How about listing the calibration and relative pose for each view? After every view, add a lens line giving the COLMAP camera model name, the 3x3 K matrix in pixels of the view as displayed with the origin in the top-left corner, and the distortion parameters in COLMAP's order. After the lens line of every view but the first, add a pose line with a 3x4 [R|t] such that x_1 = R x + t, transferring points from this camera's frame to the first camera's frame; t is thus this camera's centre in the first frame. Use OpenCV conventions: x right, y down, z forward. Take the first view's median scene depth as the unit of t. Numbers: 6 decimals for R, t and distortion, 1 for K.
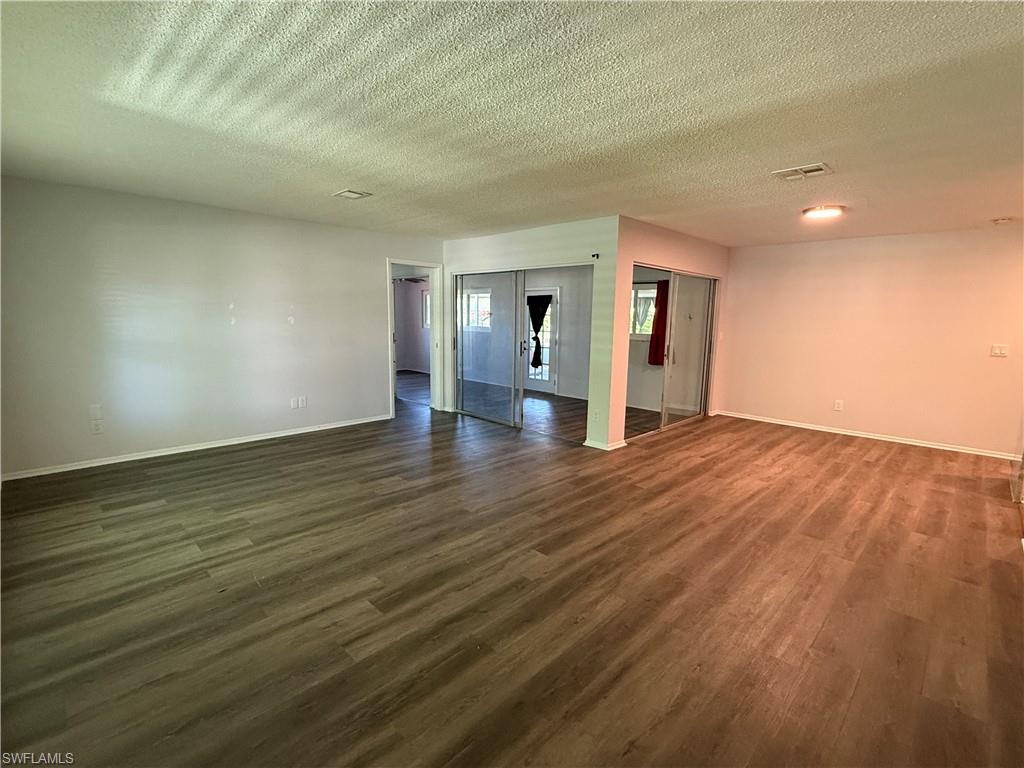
lens RADIAL K [[478.0, 0, 509.5], [0, 478.0, 383.8], [0, 0, 1]] dist [0.004627, -0.003129]
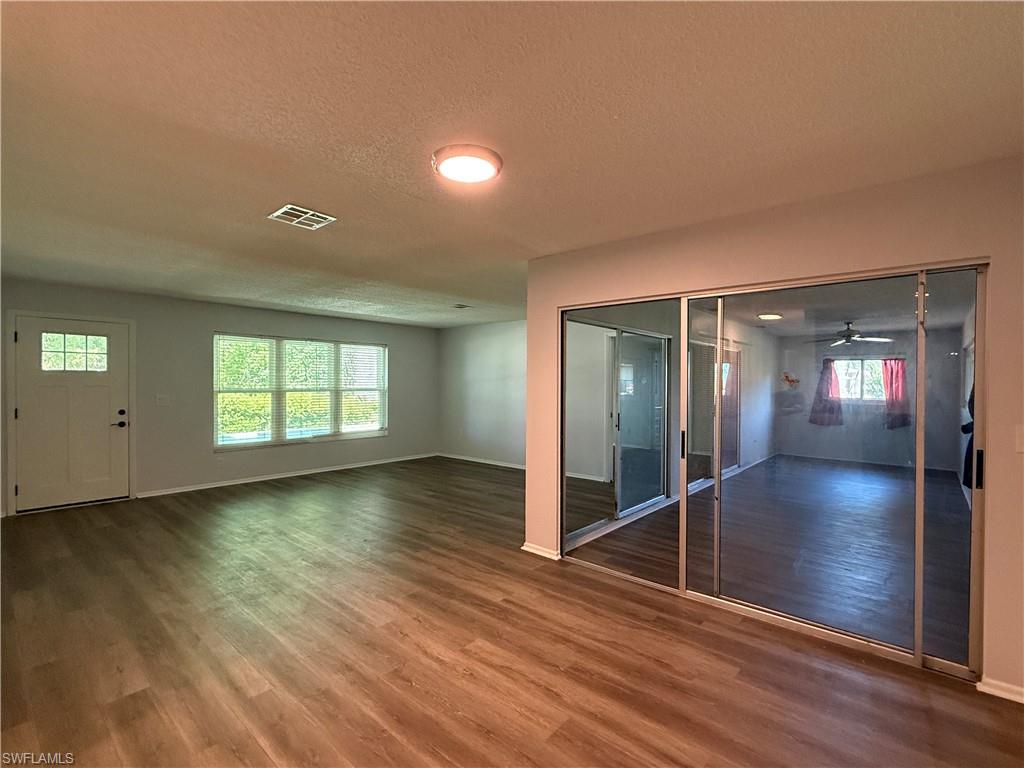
lens RADIAL K [[478.0, 0, 507.6], [0, 478.0, 384.5], [0, 0, 1]] dist [0.004627, -0.003129]
pose [[0.052497, -0.014785, -0.998512, 1.067528], [-0.146742, 0.988922, -0.022358, -0.112595], [0.987781, 0.147697, 0.049745, 0.971087]]
